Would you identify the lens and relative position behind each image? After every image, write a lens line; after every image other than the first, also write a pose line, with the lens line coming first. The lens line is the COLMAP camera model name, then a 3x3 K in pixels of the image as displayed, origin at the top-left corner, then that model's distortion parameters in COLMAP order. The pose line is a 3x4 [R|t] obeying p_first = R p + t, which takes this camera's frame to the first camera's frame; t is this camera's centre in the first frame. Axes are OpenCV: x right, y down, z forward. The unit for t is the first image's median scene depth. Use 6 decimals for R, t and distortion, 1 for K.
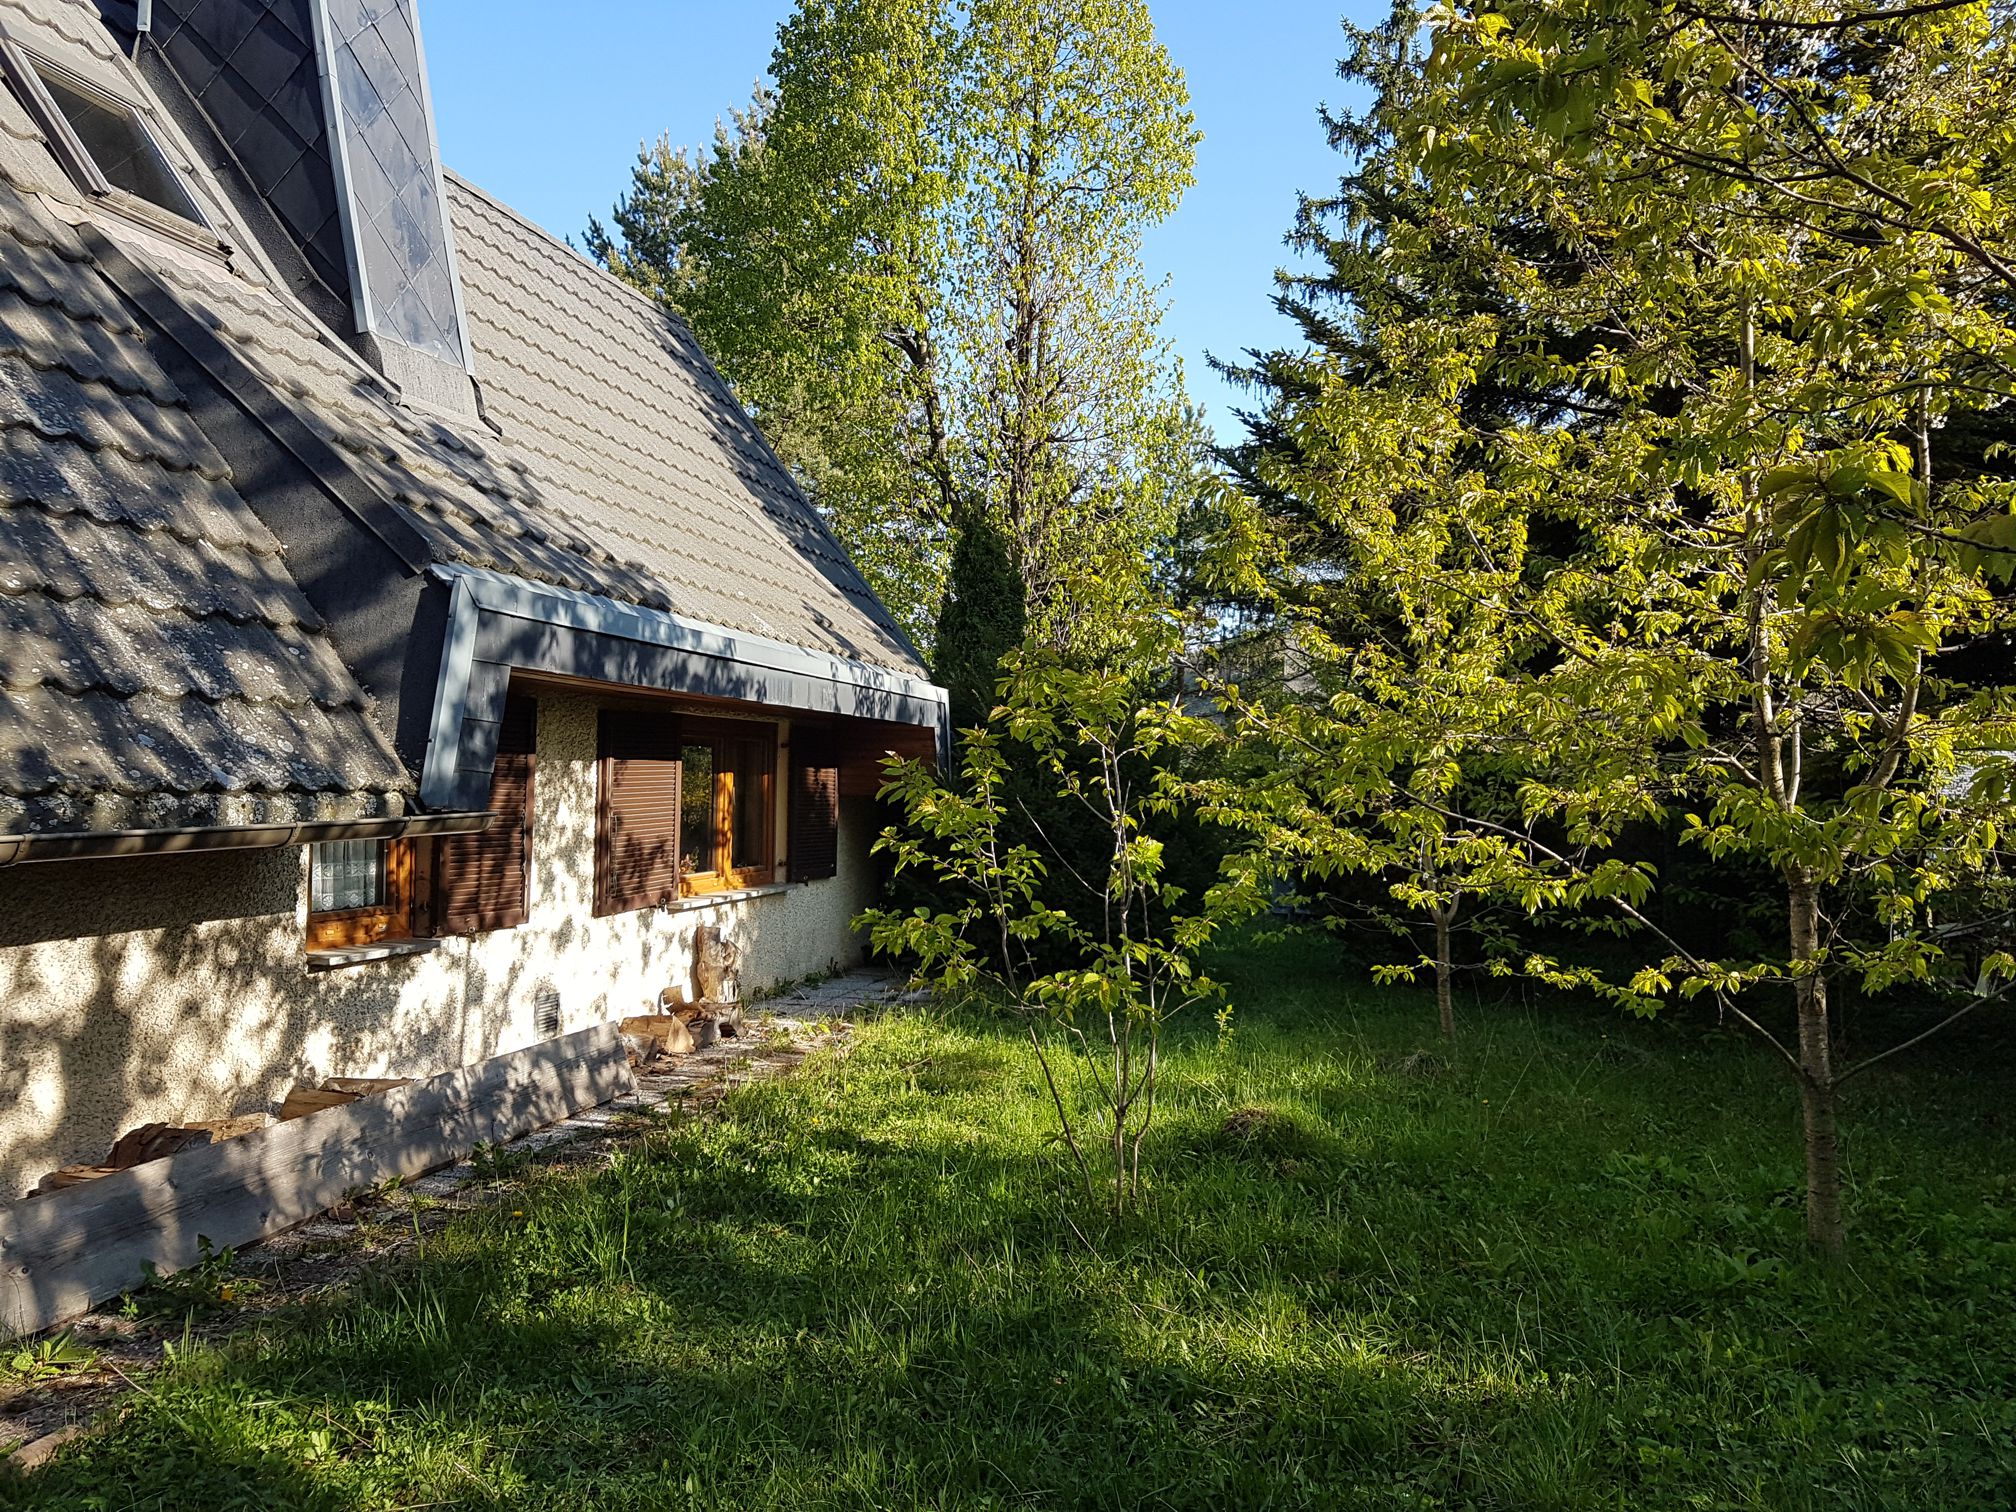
lens RADIAL K [[1560.5, 0, 1008.0], [0, 1560.5, 756.0], [0, 0, 1]] dist [0.209899, -0.311450]
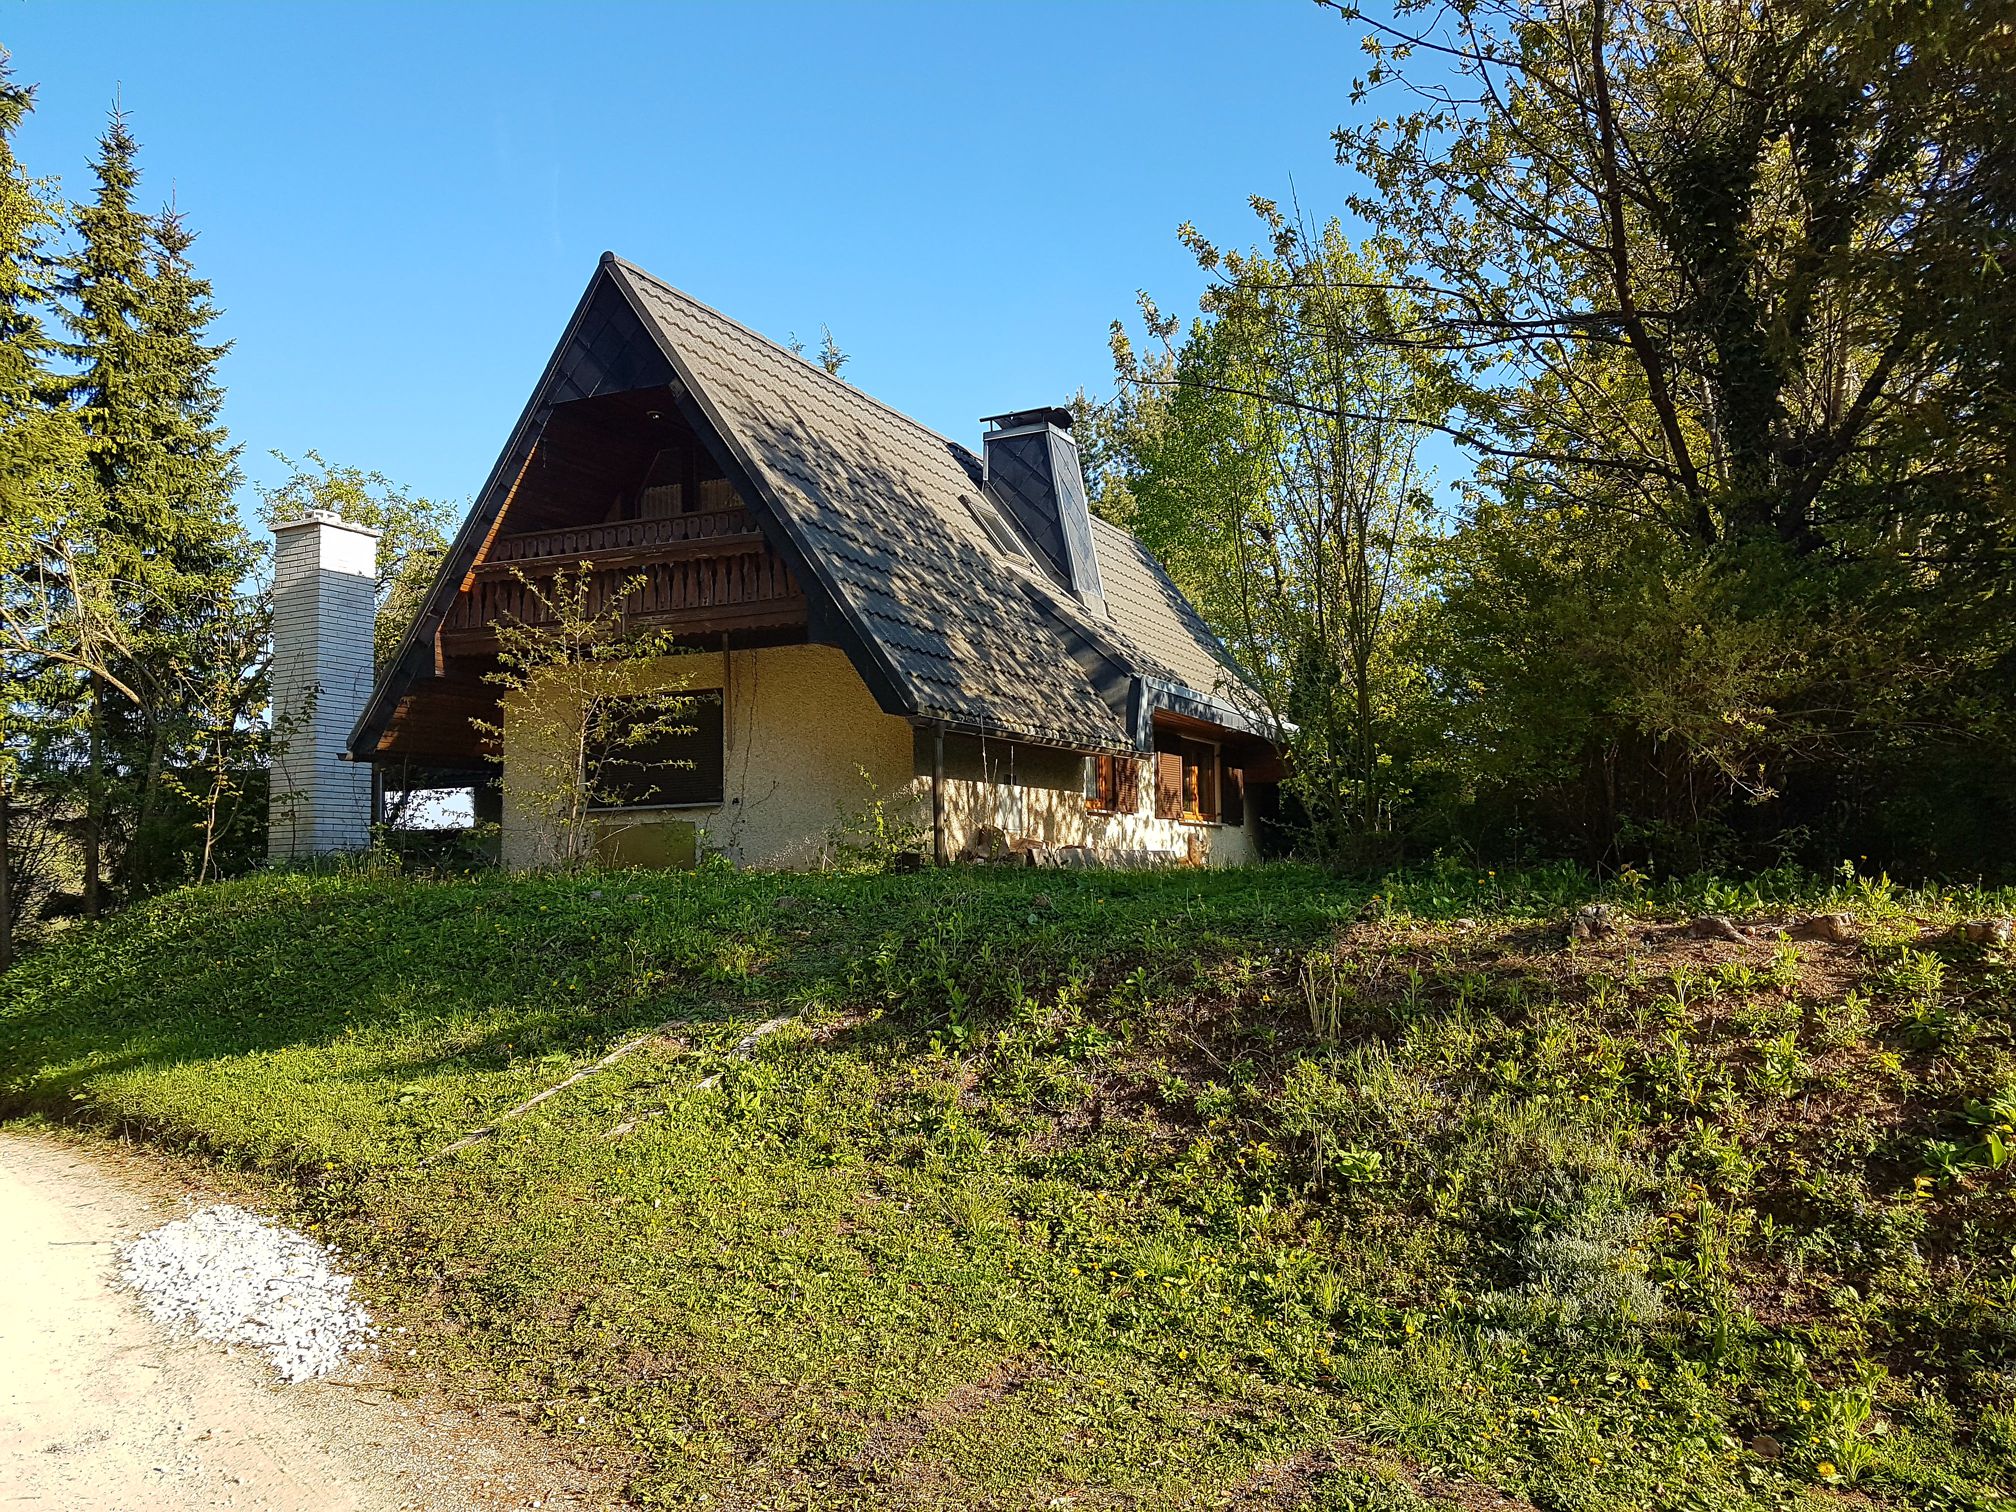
lens RADIAL K [[1546.0, 0, 1008.0], [0, 1546.0, 756.0], [0, 0, 1]] dist [0.001754, 0.000055]
pose [[0.977274, -0.041711, -0.207834, 0.010987], [0.027660, 0.997159, -0.070060, 0.183623], [0.210166, 0.062719, 0.975652, -1.469410]]
